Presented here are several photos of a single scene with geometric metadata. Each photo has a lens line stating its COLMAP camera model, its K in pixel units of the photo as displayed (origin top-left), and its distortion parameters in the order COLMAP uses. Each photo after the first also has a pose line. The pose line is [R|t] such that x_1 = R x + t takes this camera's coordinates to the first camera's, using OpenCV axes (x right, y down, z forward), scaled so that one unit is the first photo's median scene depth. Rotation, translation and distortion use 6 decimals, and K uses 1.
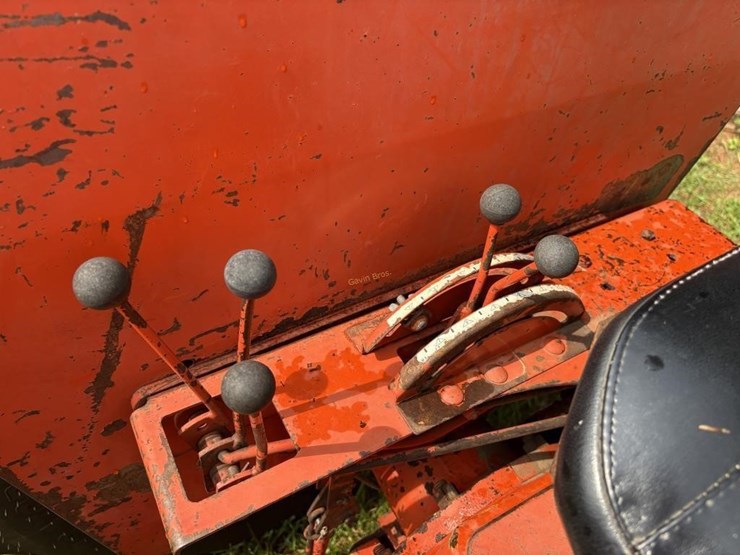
lens RADIAL K [[573.6, 0, 370.0], [0, 573.6, 277.5], [0, 0, 1]] dist [0.011403, 0.005766]
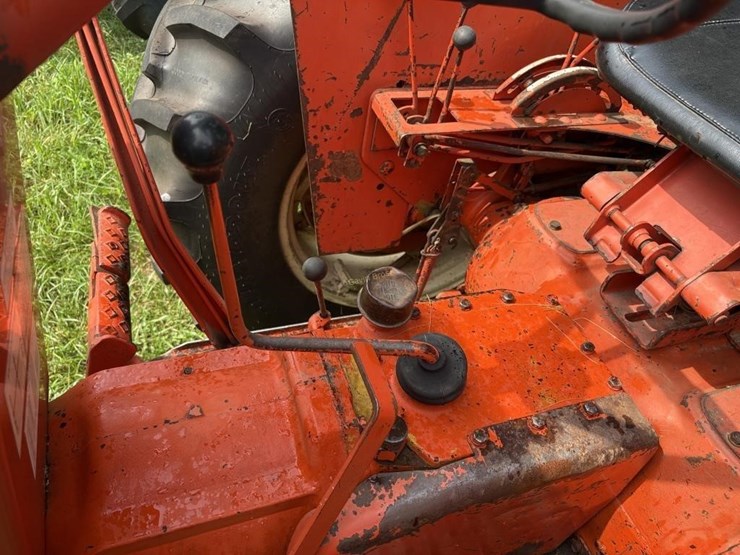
lens RADIAL K [[573.6, 0, 370.0], [0, 573.6, 277.5], [0, 0, 1]] dist [0.011403, 0.005766]
pose [[0.981628, 0.170760, -0.085136, -0.154039], [-0.174754, 0.983722, -0.041852, 0.890489], [0.076604, 0.055961, 0.995490, -0.865321]]
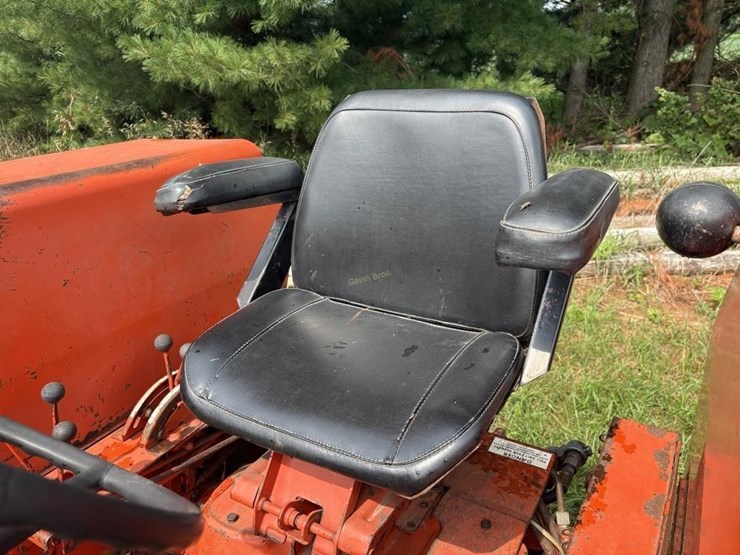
lens RADIAL K [[564.7, 0, 367.4], [0, 564.7, 279.8], [0, 0, 1]] dist [0.057960, -0.055529]
pose [[0.860599, -0.280020, 0.425391, 0.029575], [0.420418, 0.862037, -0.283092, 0.596435], [-0.287432, 0.422471, 0.859594, -1.206663]]
